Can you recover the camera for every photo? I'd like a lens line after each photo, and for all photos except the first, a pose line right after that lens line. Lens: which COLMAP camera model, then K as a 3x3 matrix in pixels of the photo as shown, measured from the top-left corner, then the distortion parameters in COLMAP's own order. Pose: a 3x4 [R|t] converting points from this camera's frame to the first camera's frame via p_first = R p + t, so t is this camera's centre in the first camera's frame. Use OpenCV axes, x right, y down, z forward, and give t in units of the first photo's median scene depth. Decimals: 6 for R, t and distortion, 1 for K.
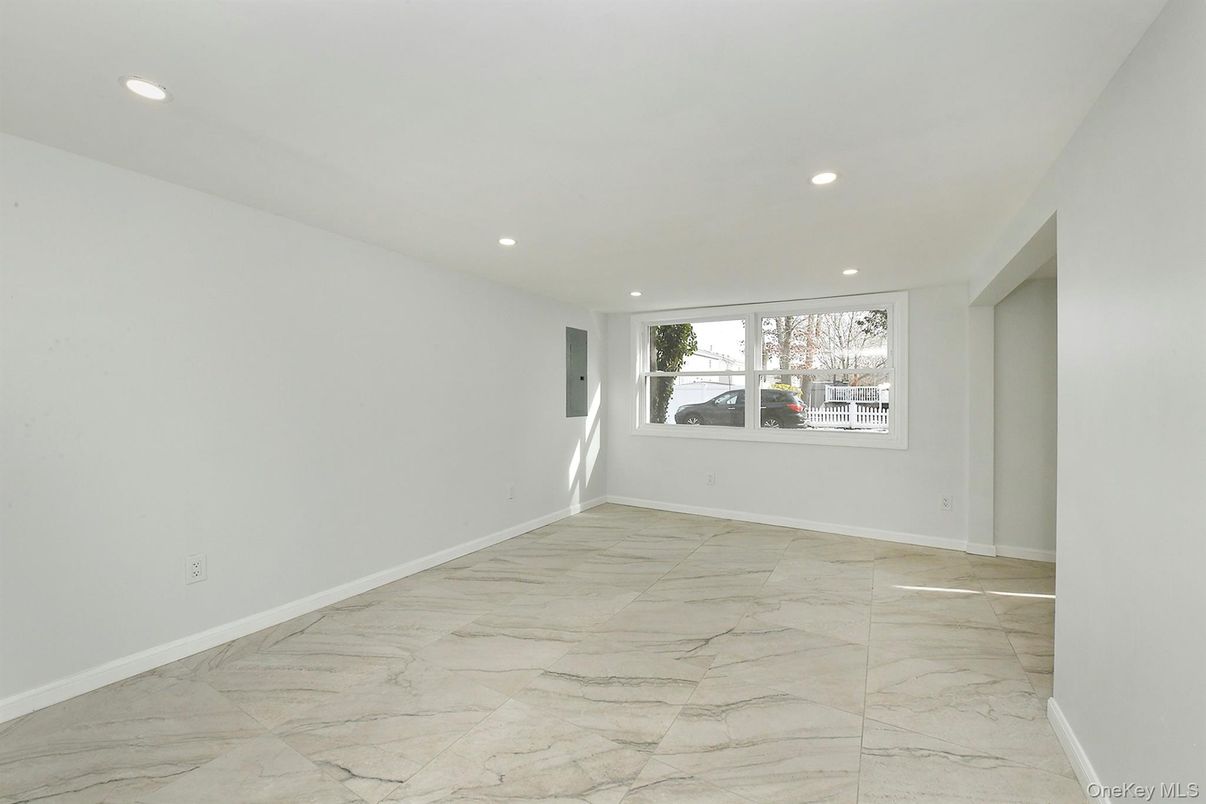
lens RADIAL K [[501.9, 0, 581.5], [0, 501.9, 387.7], [0, 0, 1]] dist [-0.009358, -0.000283]
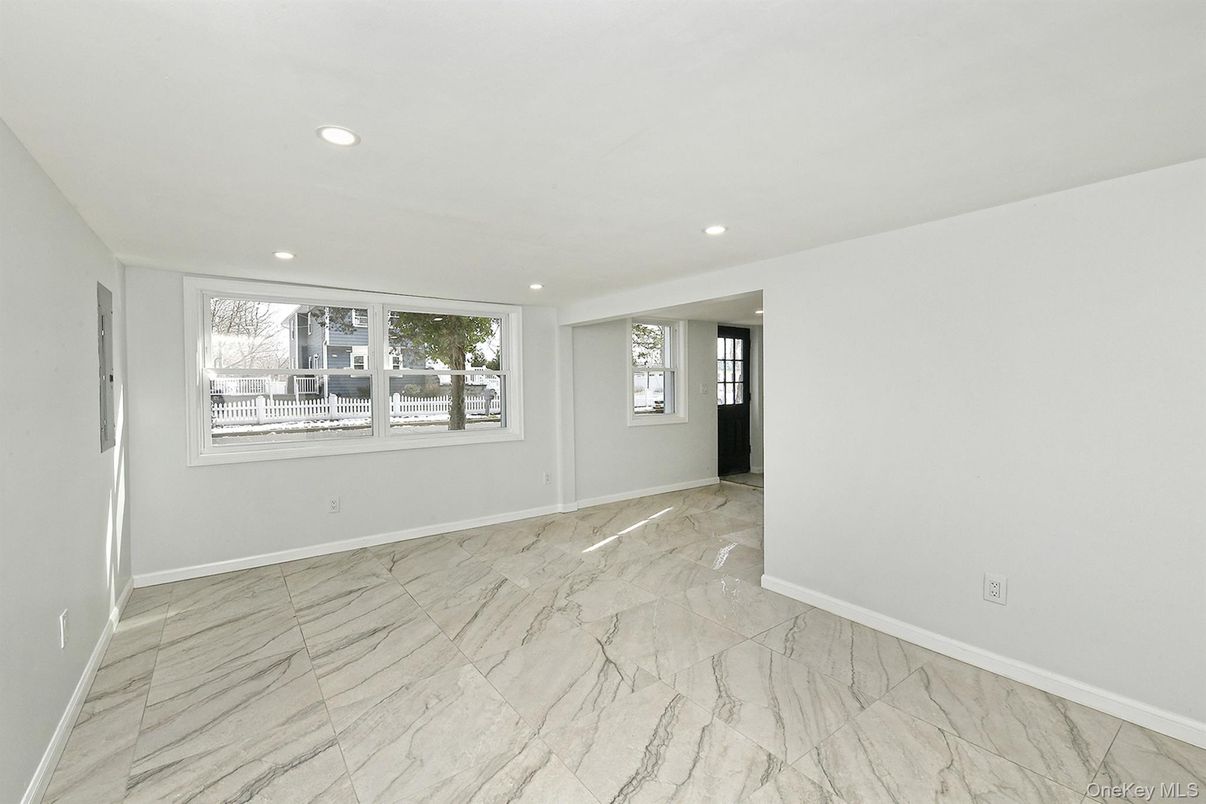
lens RADIAL K [[501.9, 0, 581.5], [0, 501.9, 387.7], [0, 0, 1]] dist [-0.009358, -0.000283]
pose [[0.381951, -0.019623, 0.923974, -0.807349], [-0.001452, 0.999761, 0.021833, -0.057227], [-0.924181, -0.009681, 0.381831, 0.840172]]
